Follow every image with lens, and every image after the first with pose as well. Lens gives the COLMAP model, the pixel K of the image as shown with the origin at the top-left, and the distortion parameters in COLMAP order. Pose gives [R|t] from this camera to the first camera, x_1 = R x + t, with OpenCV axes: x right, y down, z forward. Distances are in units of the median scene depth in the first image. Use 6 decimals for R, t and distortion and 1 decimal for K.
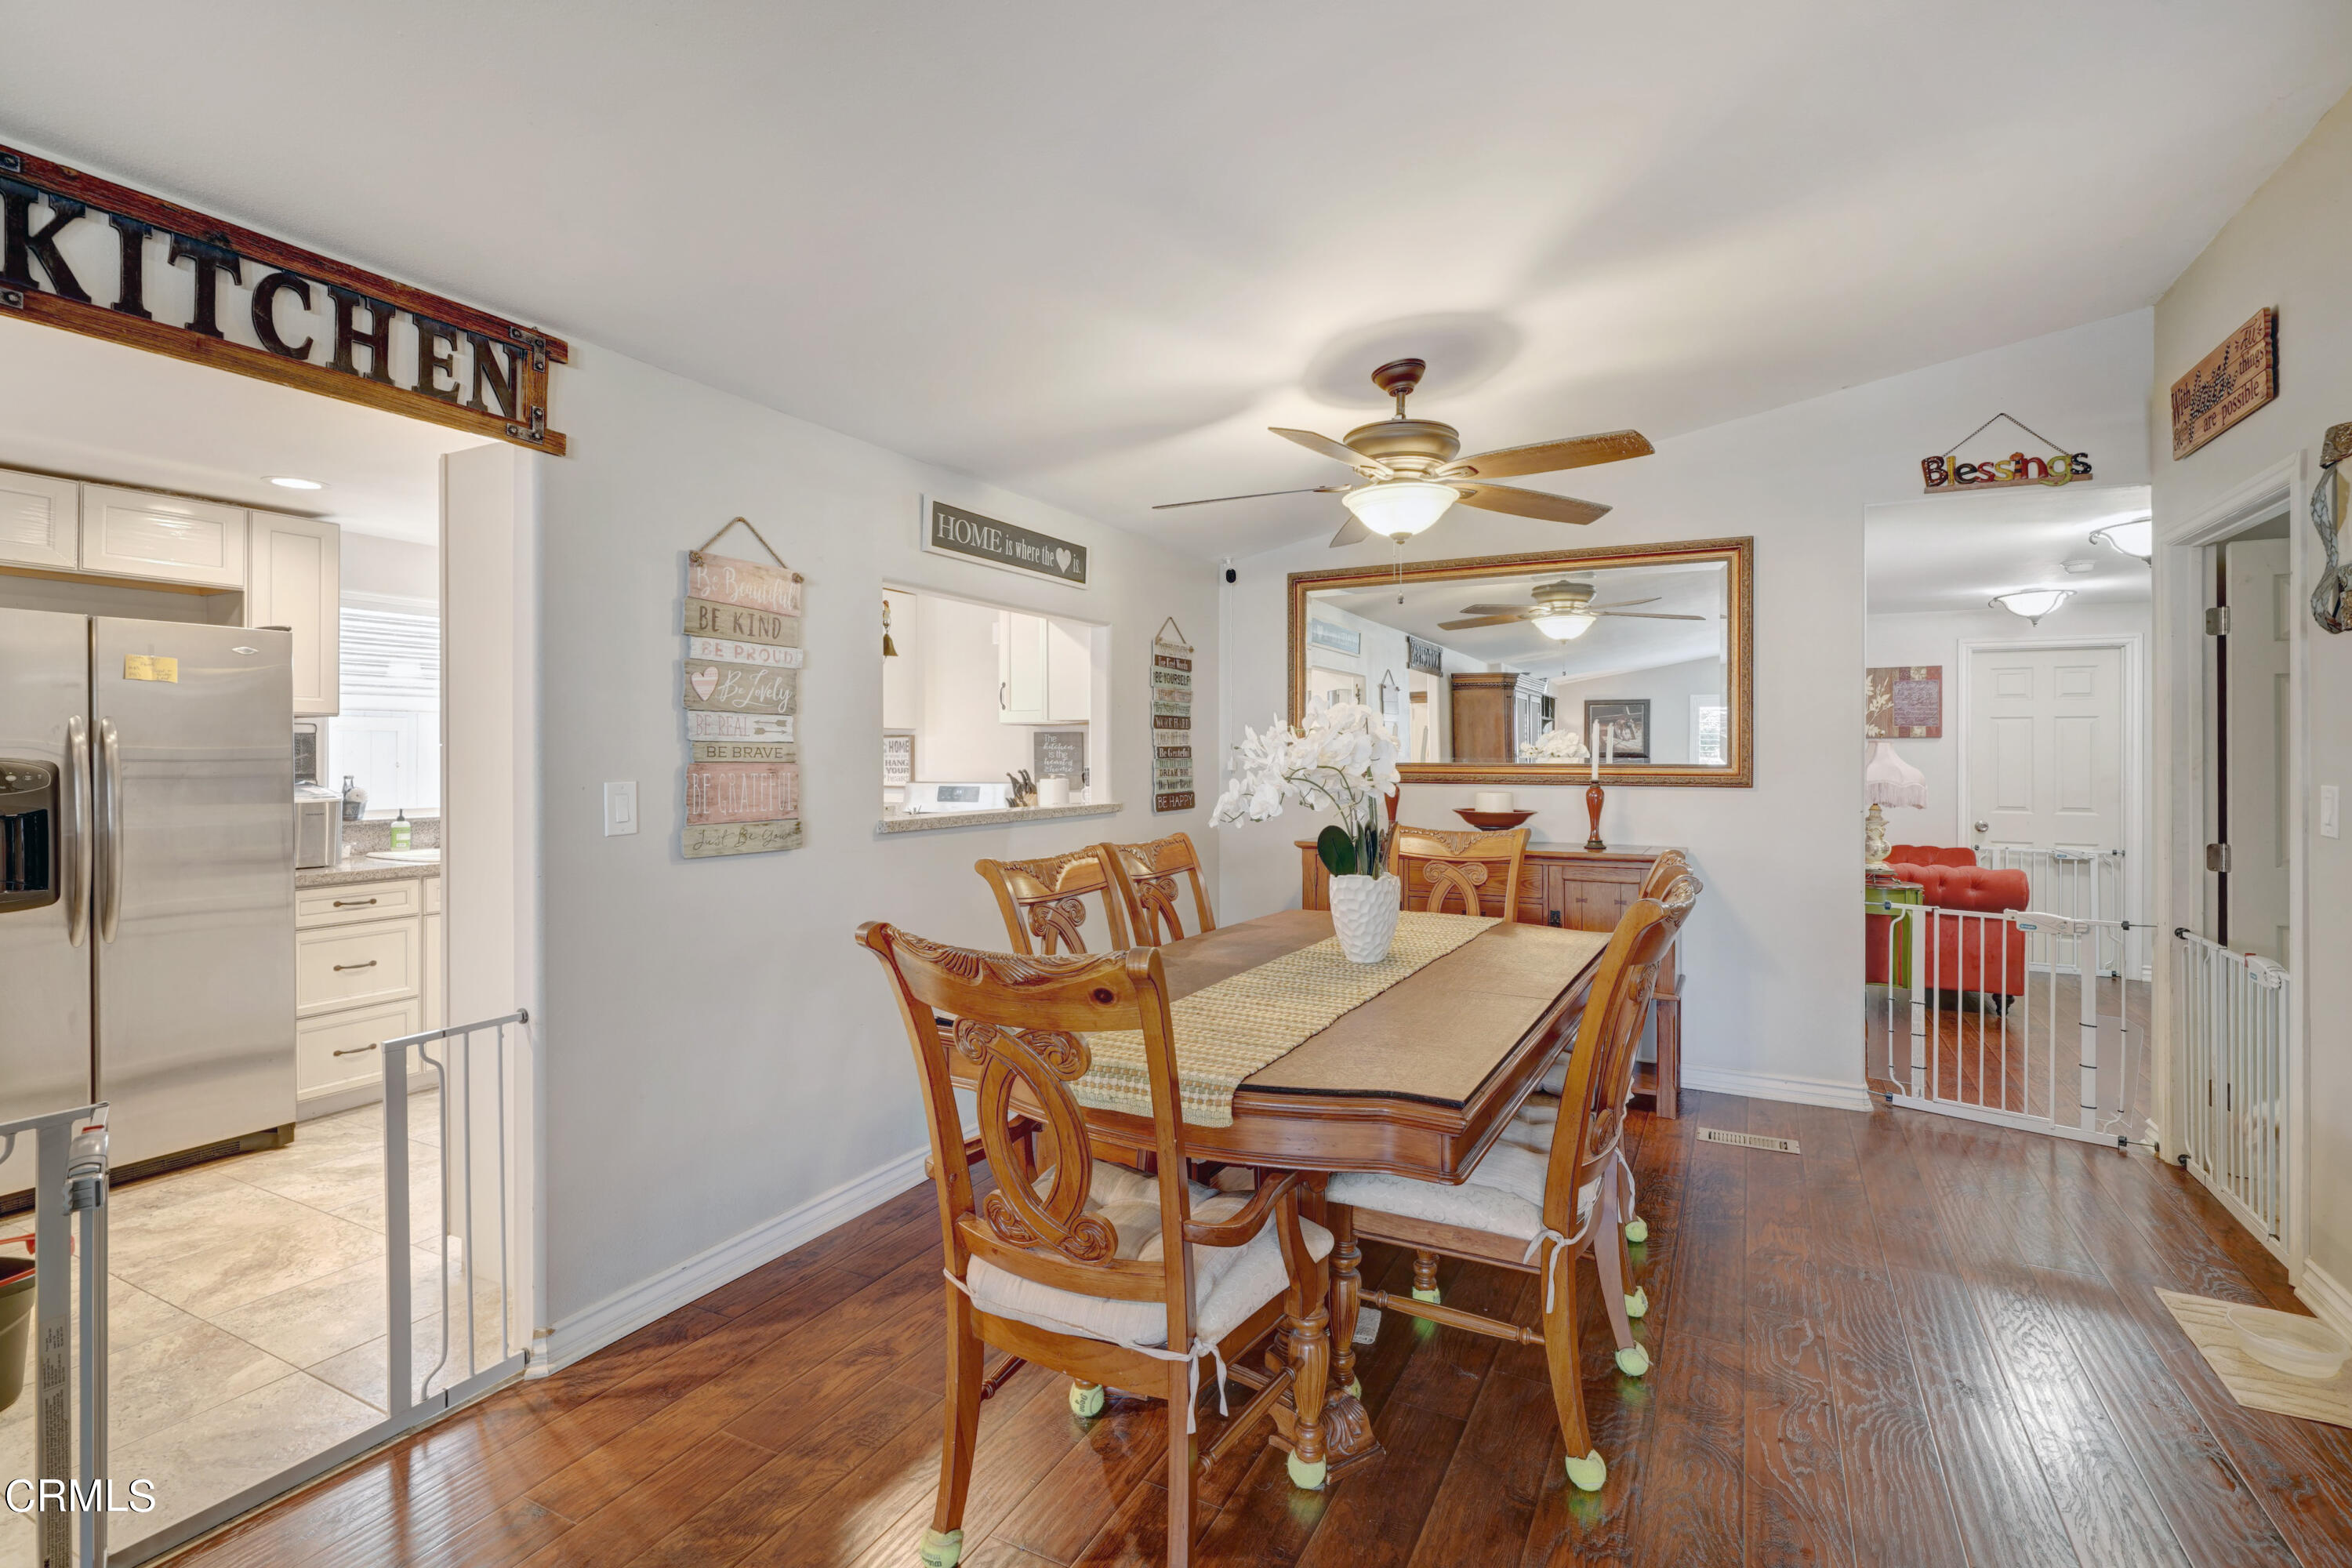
lens RADIAL K [[1099.1, 0, 1175.0], [0, 1099.1, 754.0], [0, 0, 1]] dist [-0.002525, -0.000563]
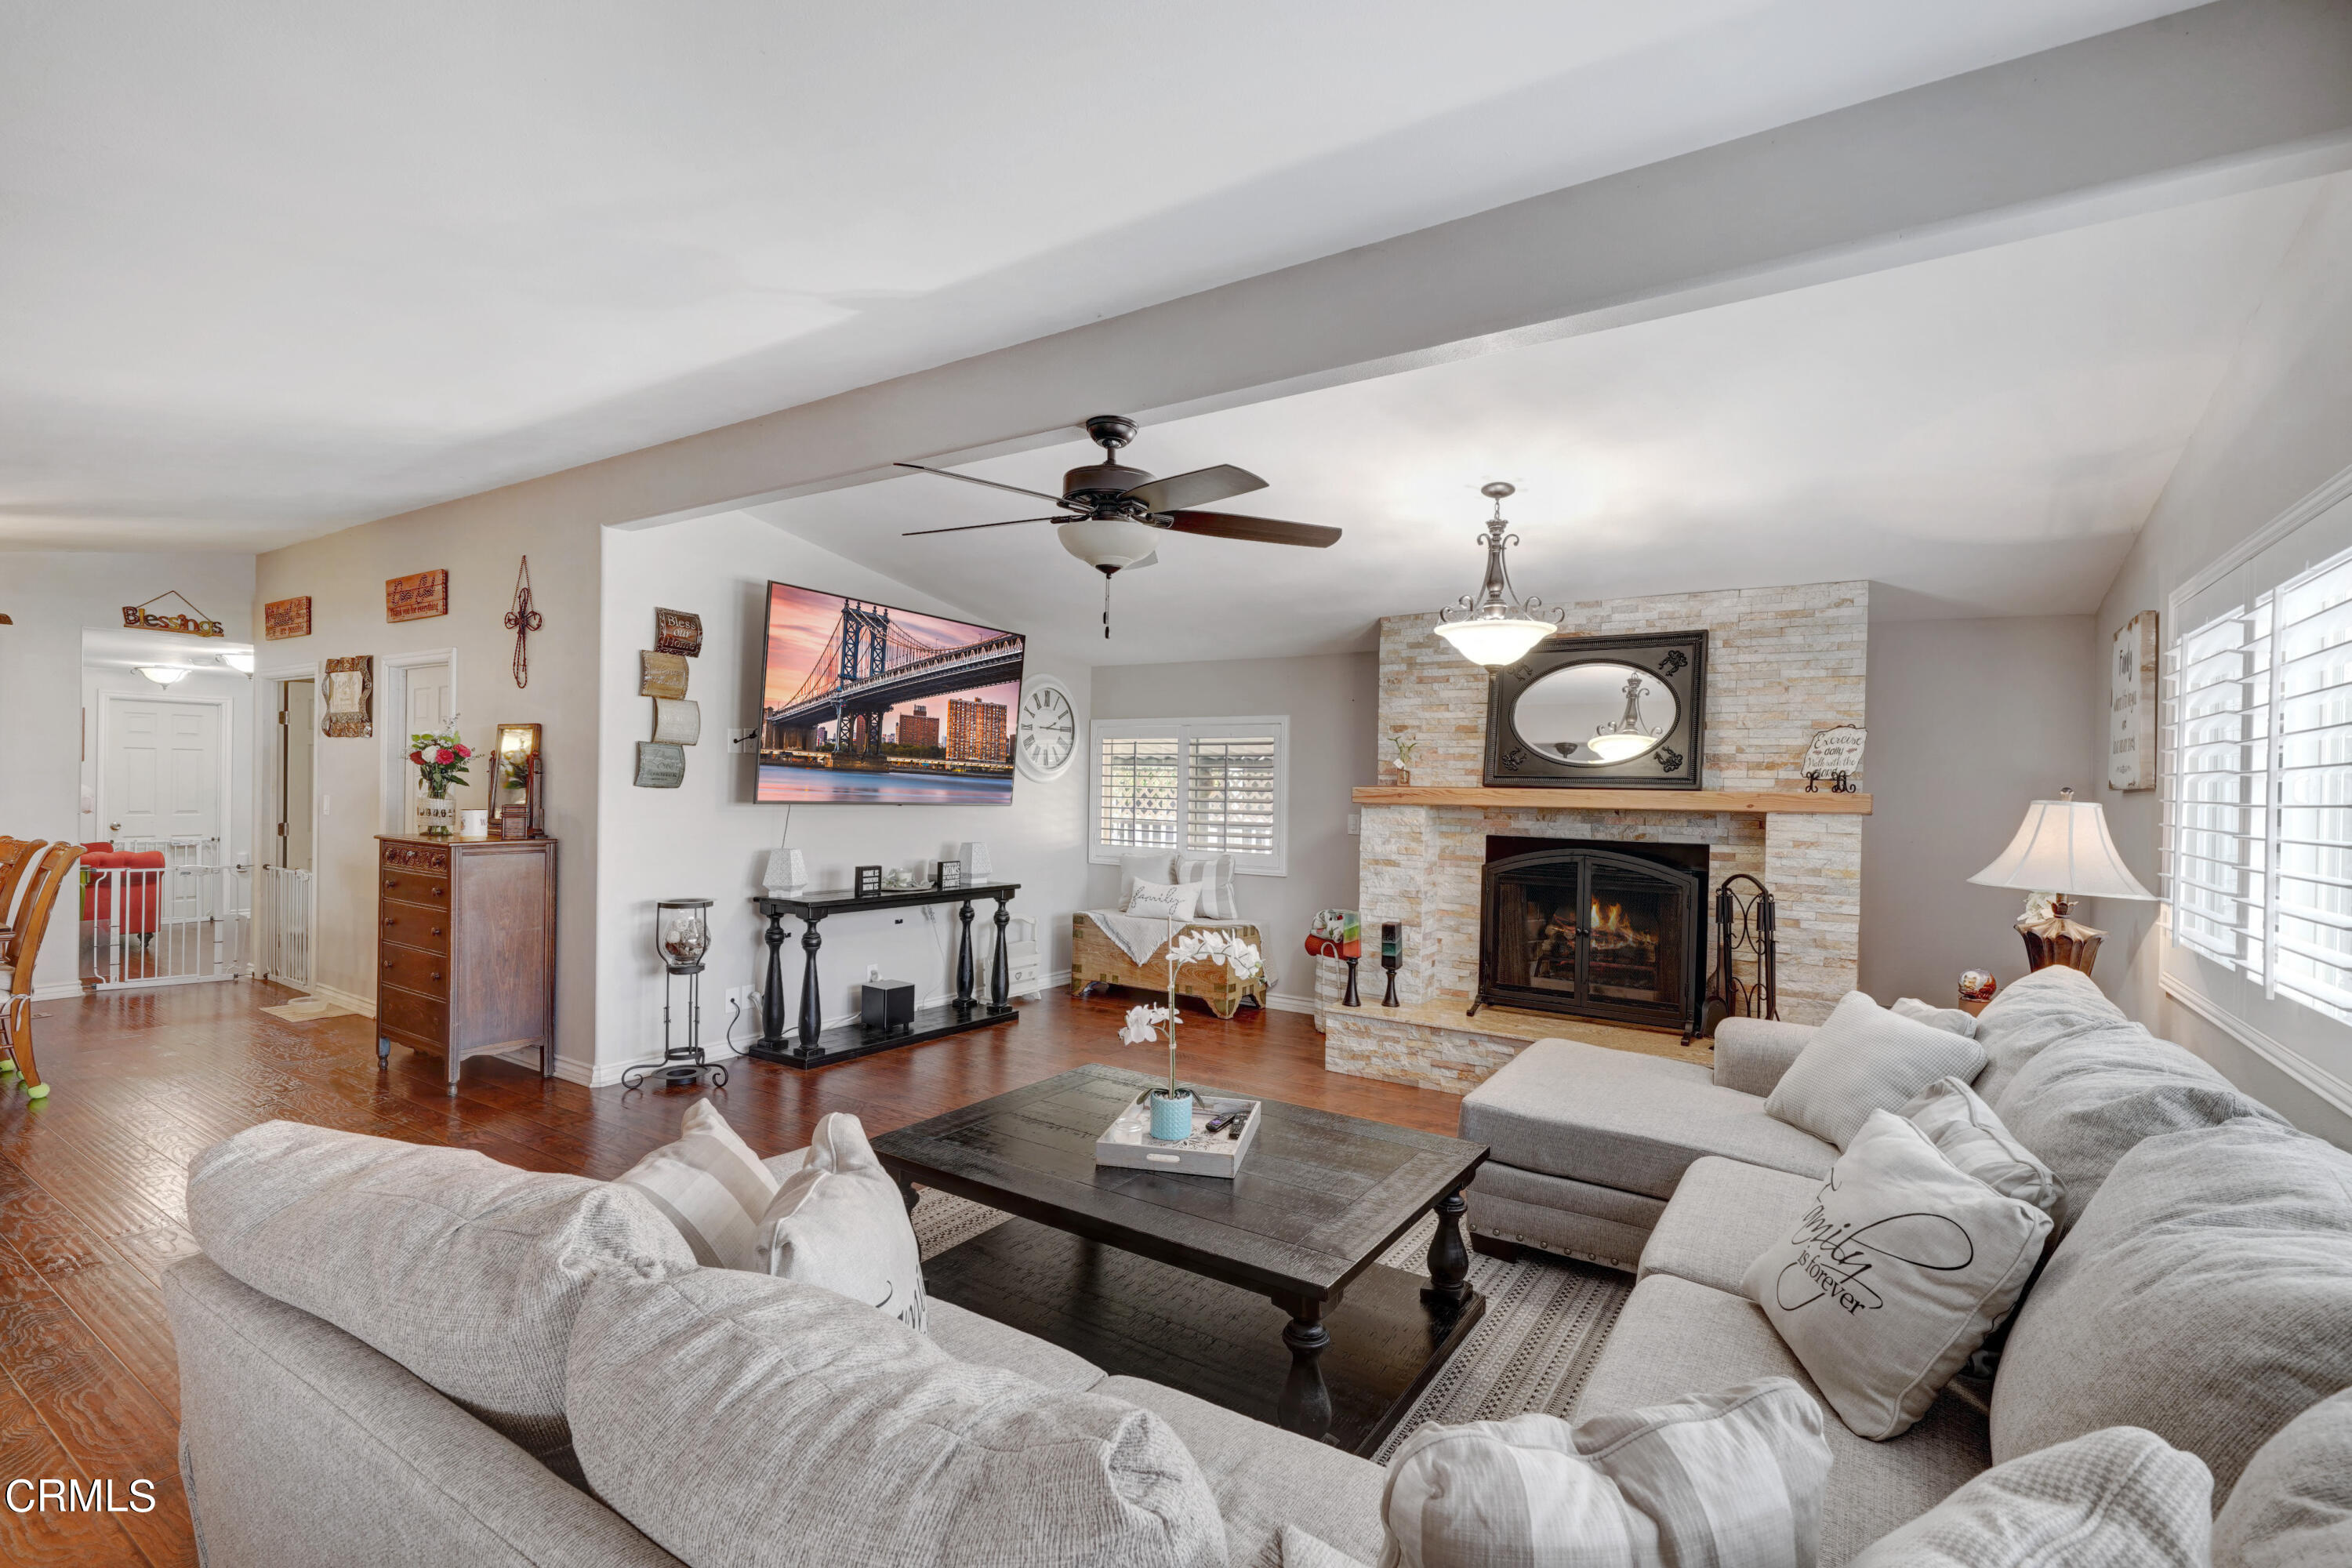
lens RADIAL K [[1085.2, 0, 1176.0], [0, 1085.2, 784.0], [0, 0, 1]] dist [-0.002141, -0.000447]
pose [[0.108341, -0.003810, 0.994106, -0.850220], [-0.016839, 0.999842, 0.005667, -0.031375], [-0.993971, -0.017354, 0.108260, -0.848587]]
